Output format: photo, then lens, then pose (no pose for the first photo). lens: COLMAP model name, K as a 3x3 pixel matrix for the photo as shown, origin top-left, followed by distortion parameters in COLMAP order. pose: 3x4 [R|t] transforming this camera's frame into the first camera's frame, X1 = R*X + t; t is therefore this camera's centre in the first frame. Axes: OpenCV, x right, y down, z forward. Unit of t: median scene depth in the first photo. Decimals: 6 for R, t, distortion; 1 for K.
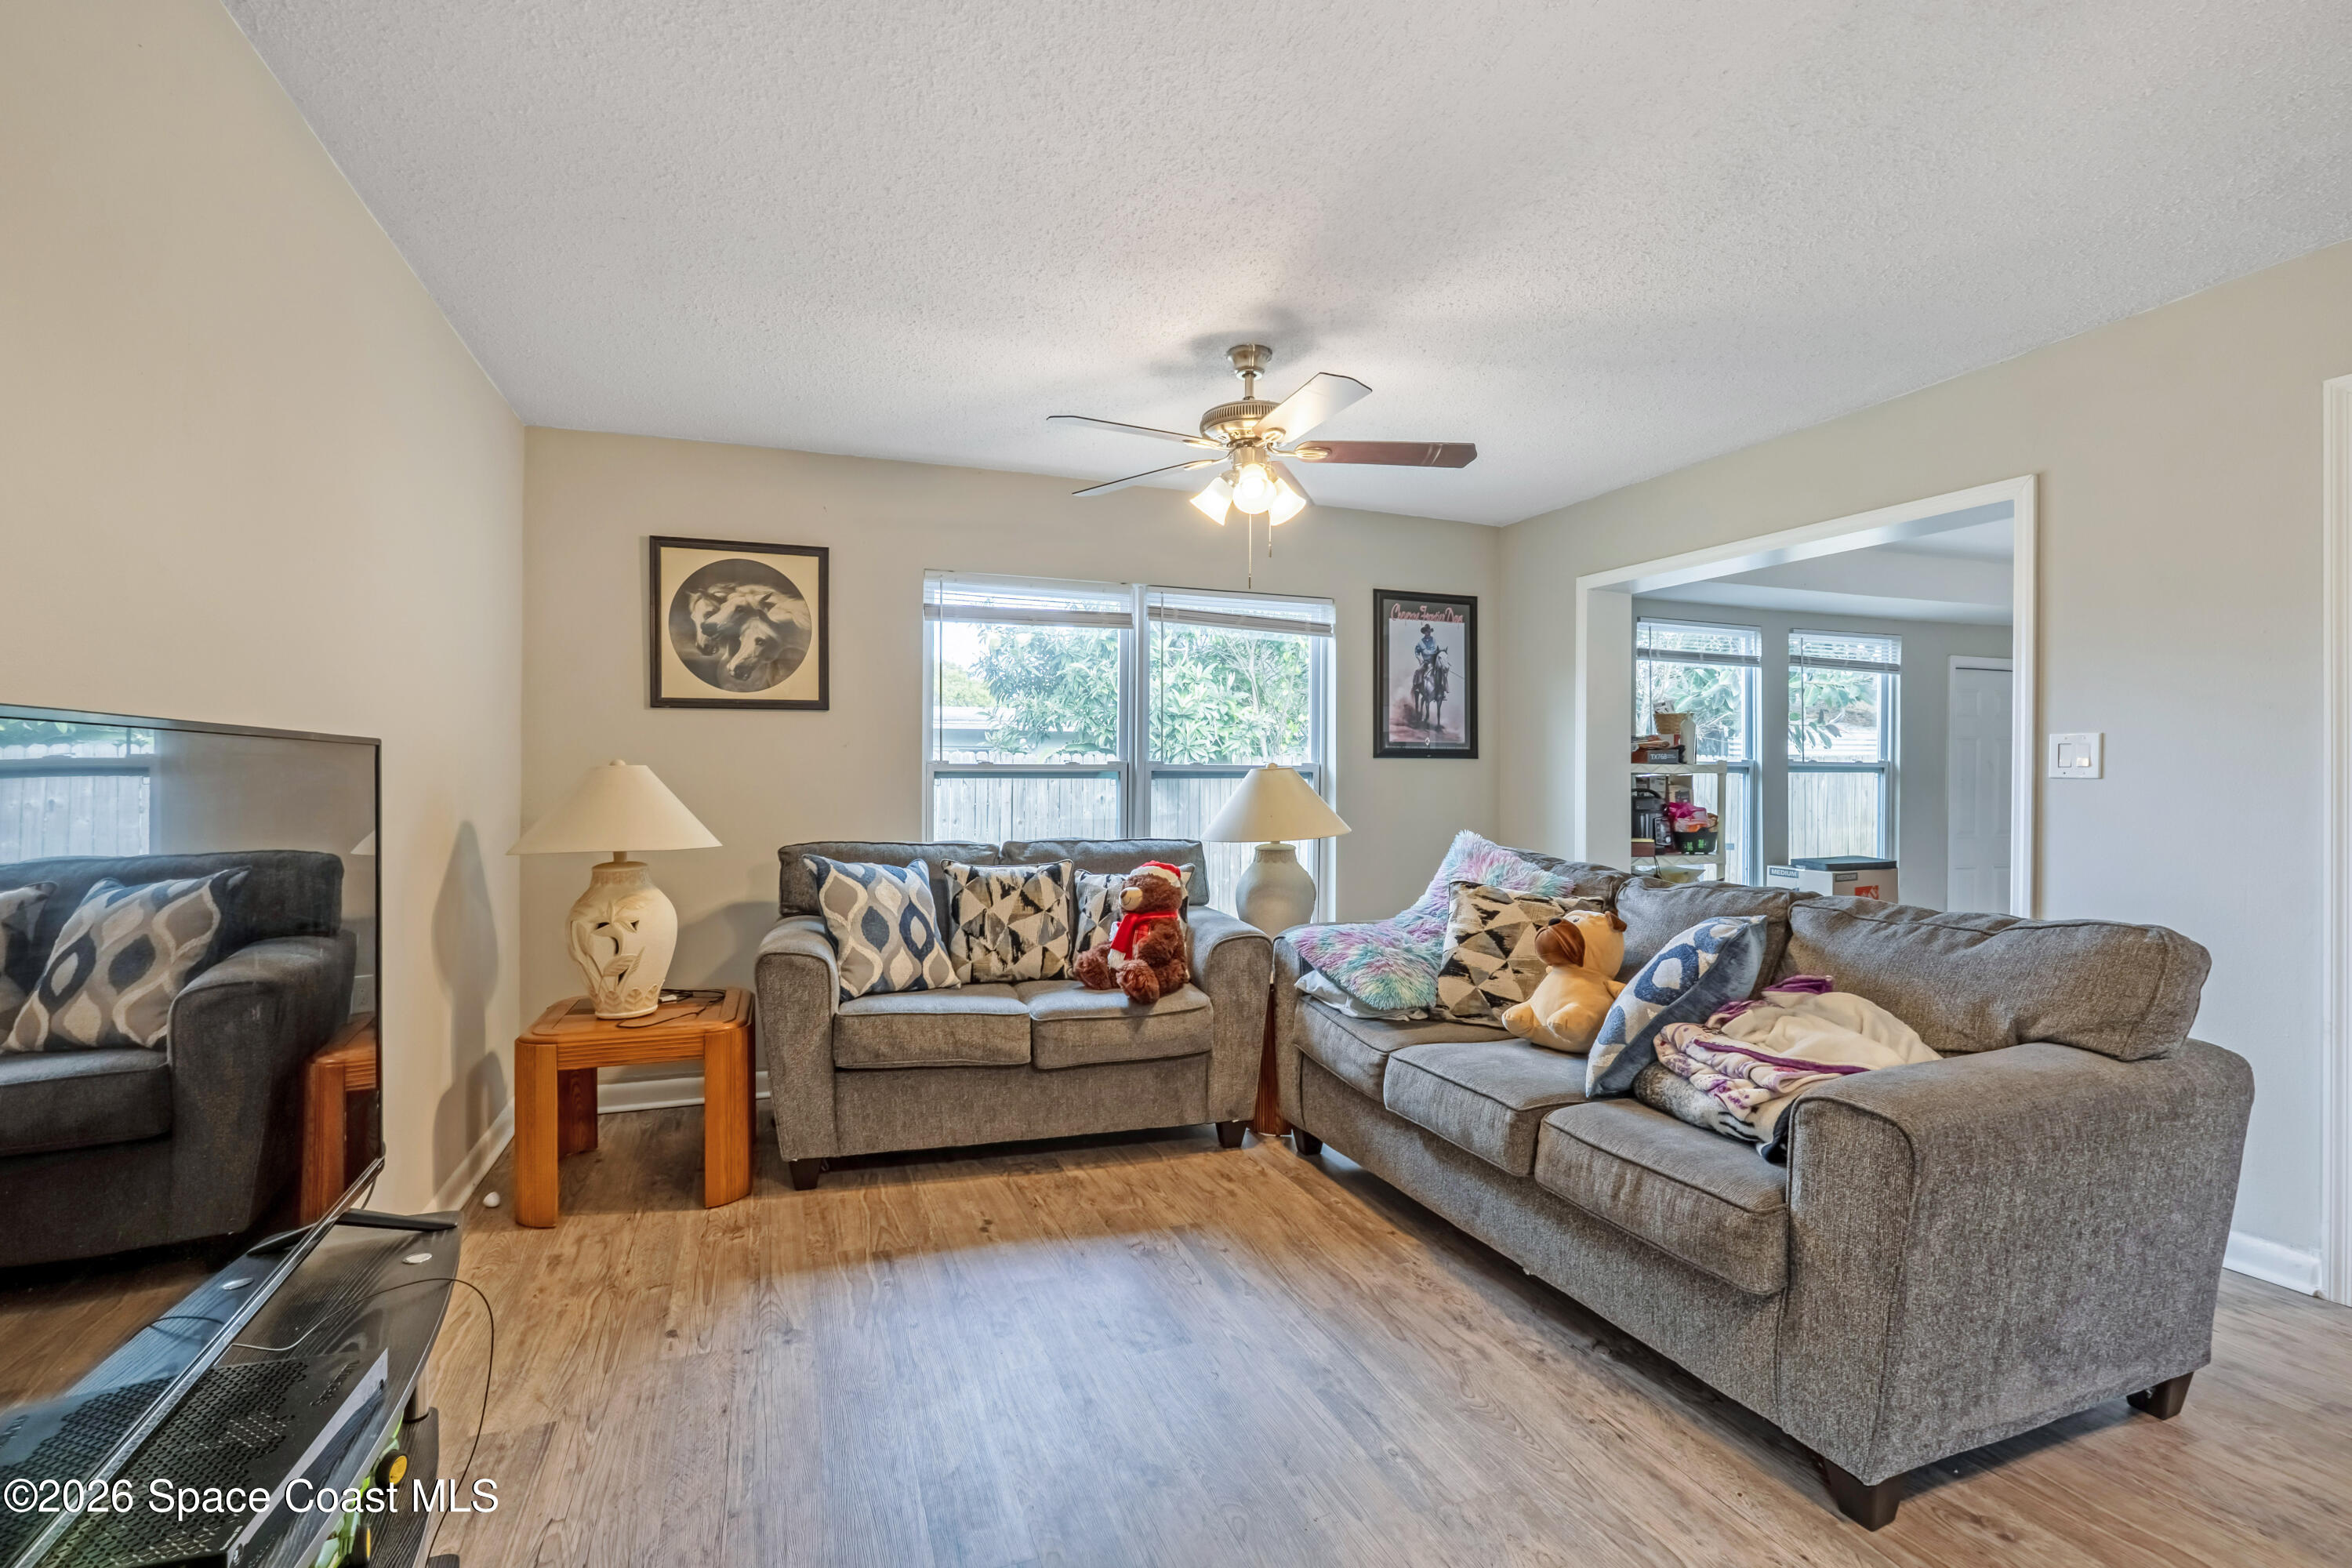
lens RADIAL K [[1078.3, 0, 1176.0], [0, 1078.3, 784.0], [0, 0, 1]] dist [-0.016689, 0.000141]
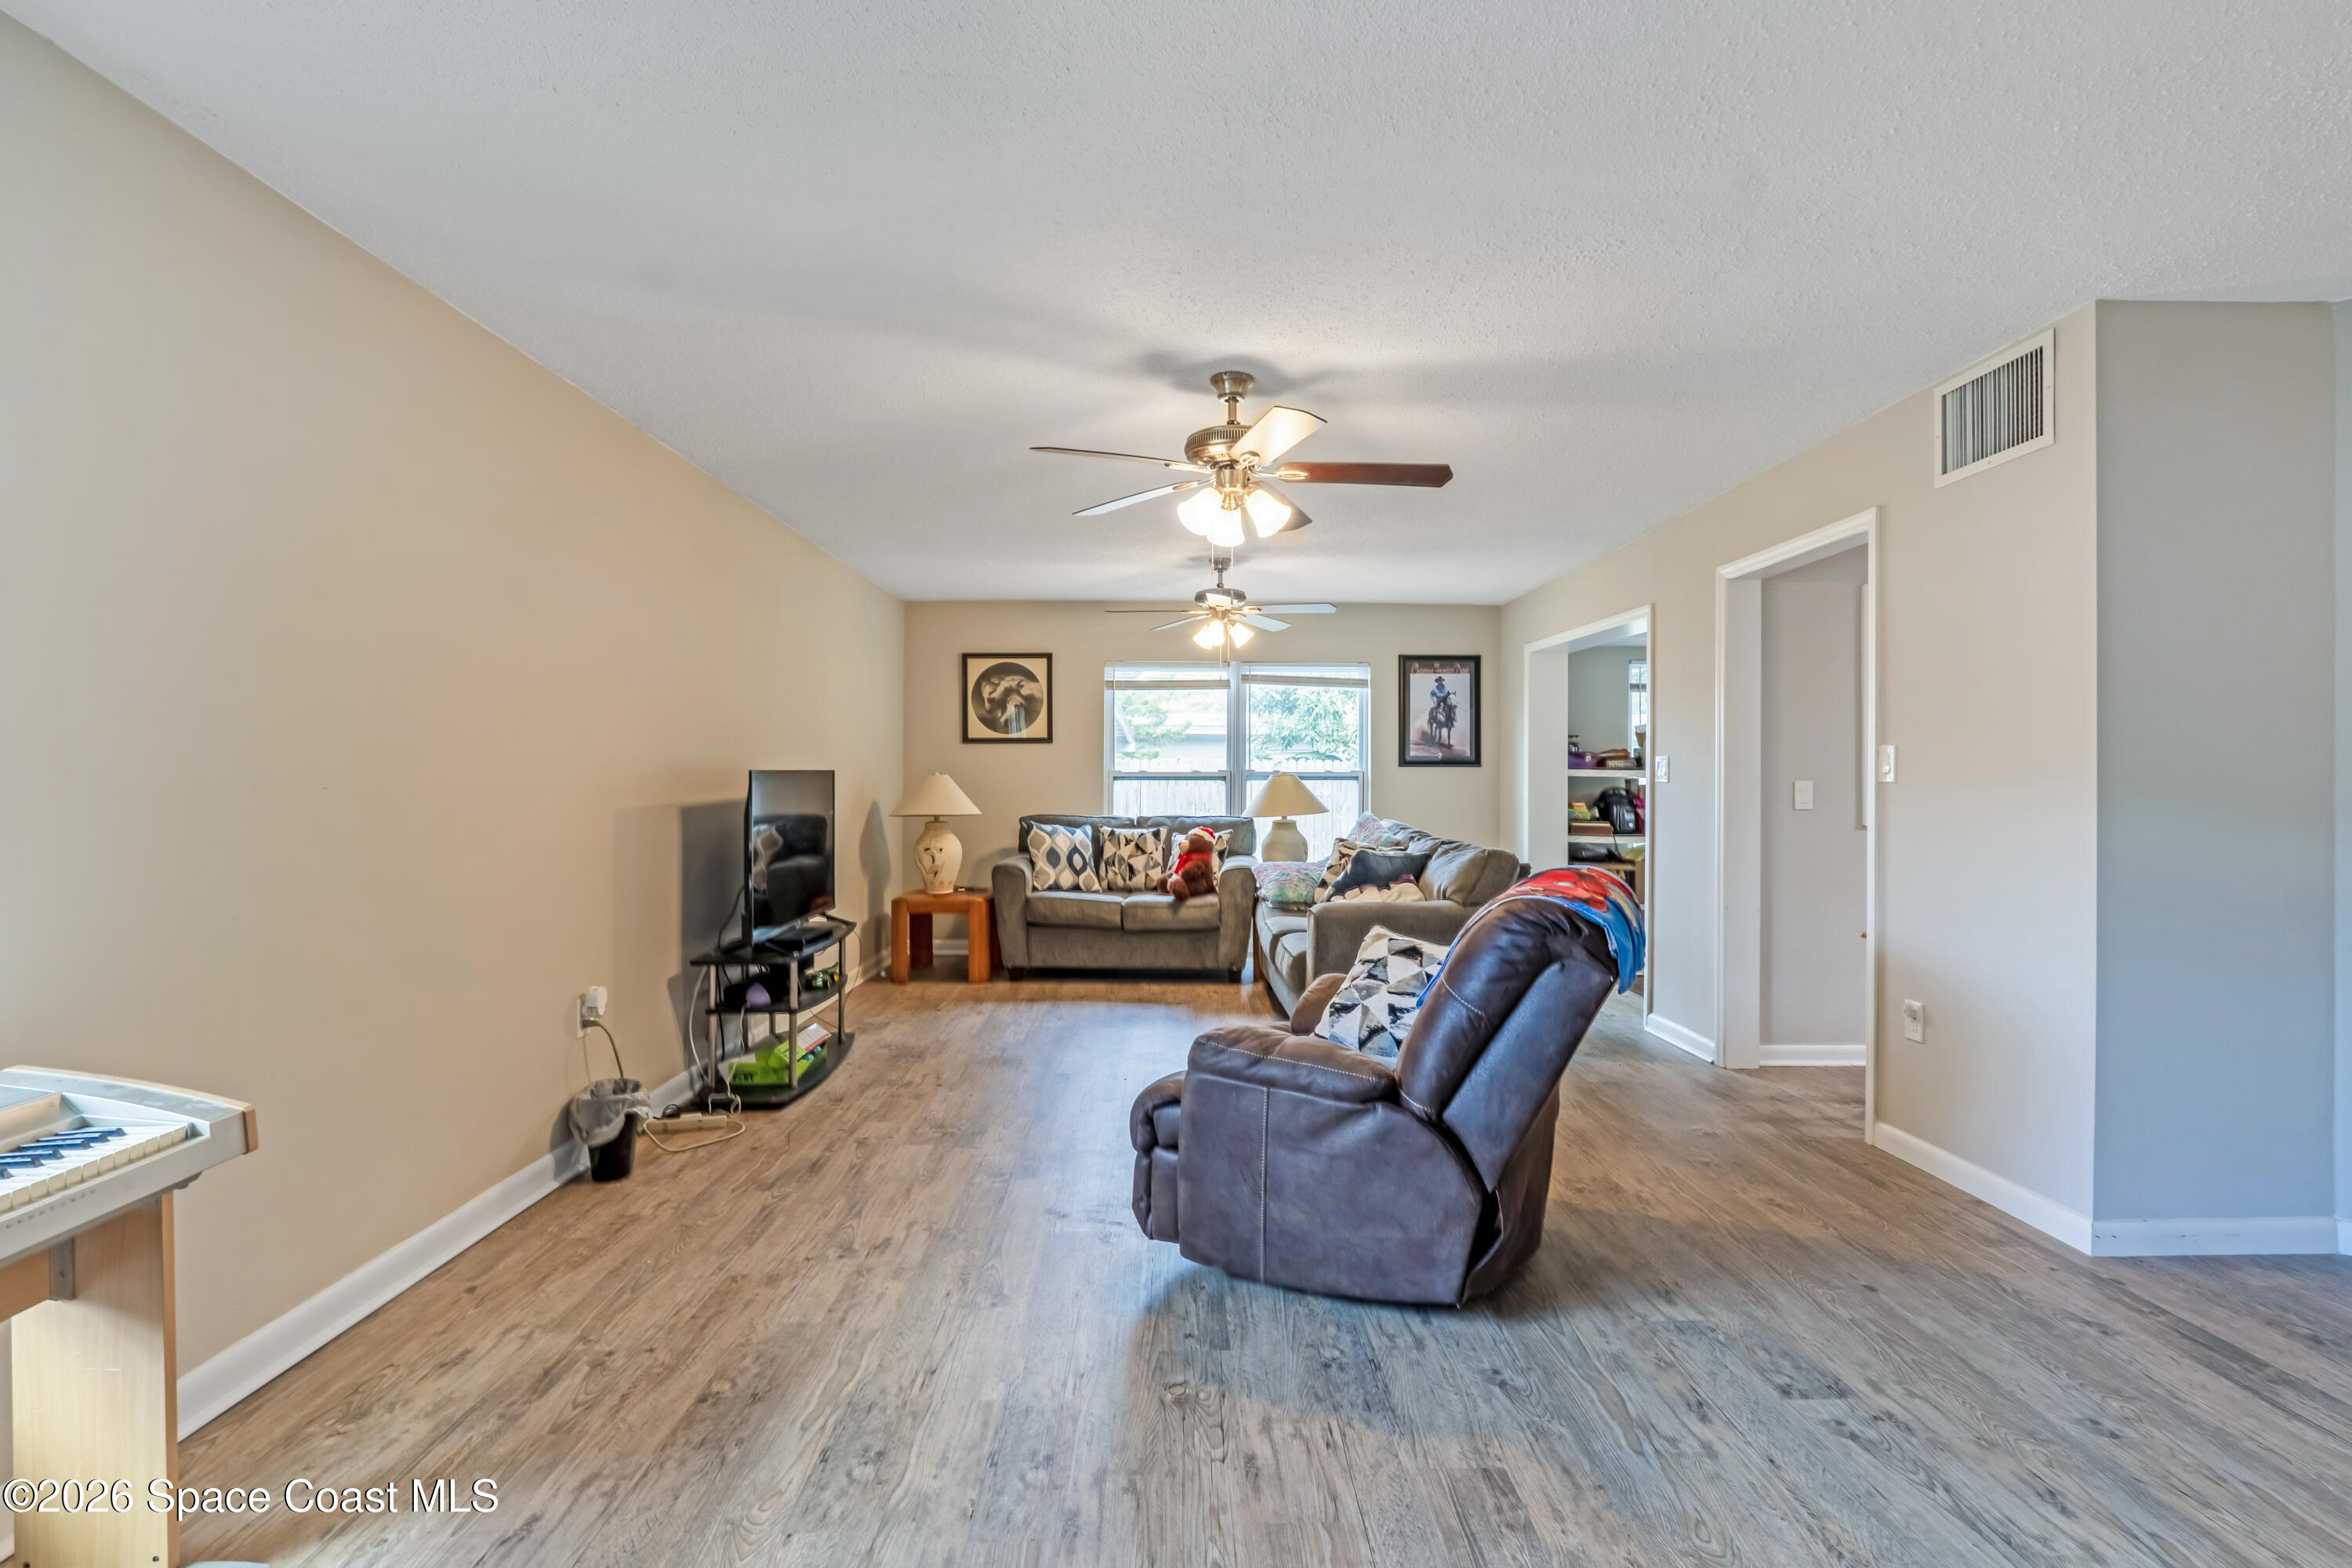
lens RADIAL K [[1090.3, 0, 1184.1], [0, 1090.3, 764.9], [0, 0, 1]] dist [0.001904, 0.000313]
pose [[0.943025, -0.004357, -0.332692, 0.546426], [-0.001426, 0.999852, -0.017135, -0.000776], [0.332718, 0.016633, 0.942880, -0.718224]]
